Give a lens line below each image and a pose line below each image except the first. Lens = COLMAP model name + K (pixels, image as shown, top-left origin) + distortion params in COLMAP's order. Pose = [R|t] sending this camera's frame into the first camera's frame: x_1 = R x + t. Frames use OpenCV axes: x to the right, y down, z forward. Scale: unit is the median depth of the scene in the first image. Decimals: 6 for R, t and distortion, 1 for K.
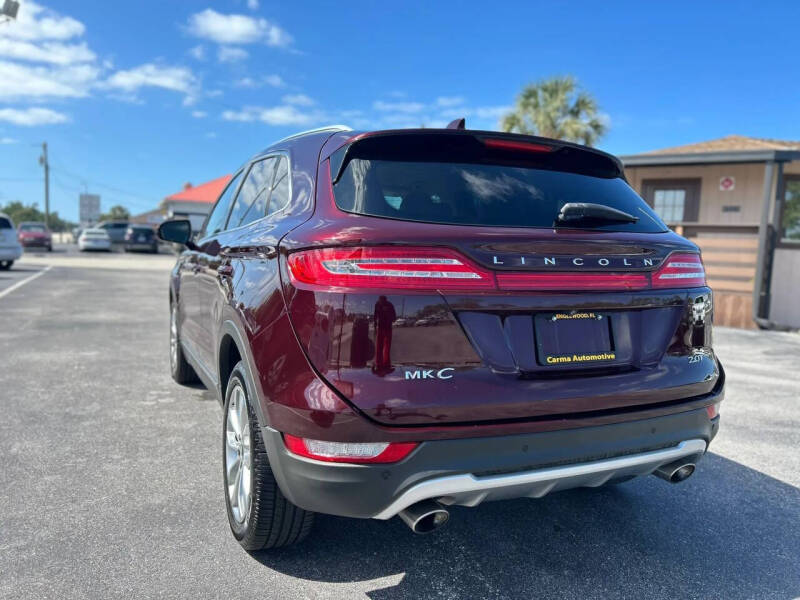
lens RADIAL K [[608.8, 0, 400.0], [0, 608.8, 300.0], [0, 0, 1]] dist [0.016062, 0.005546]
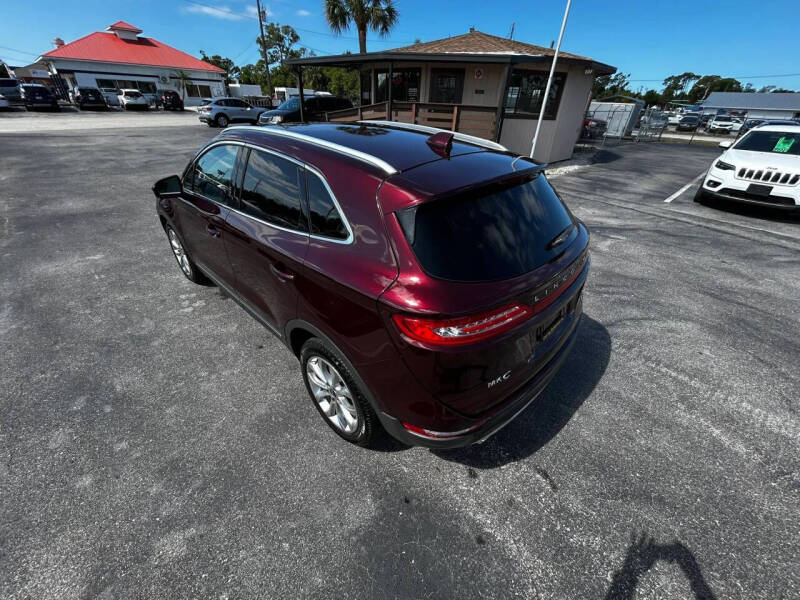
lens RADIAL K [[322.0, 0, 397.8], [0, 322.0, 301.5], [0, 0, 1]] dist [0.001090, 0.000254]
pose [[0.934568, -0.198173, 0.295482, -0.160998], [0.036244, 0.879220, 0.475036, -0.183775], [-0.353933, -0.433244, 0.828874, 0.193227]]
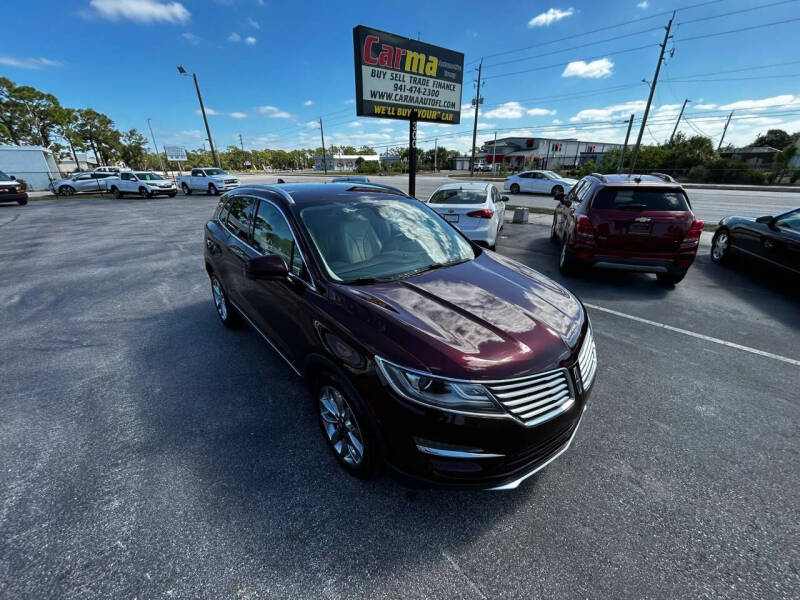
lens RADIAL K [[322.0, 0, 397.8], [0, 322.0, 301.5], [0, 0, 1]] dist [0.001090, 0.000254]
pose [[-0.961586, 0.074495, -0.264202, 0.001873], [-0.055467, 0.889890, 0.452791, -0.294655], [0.268841, 0.450052, -0.851574, 1.596019]]
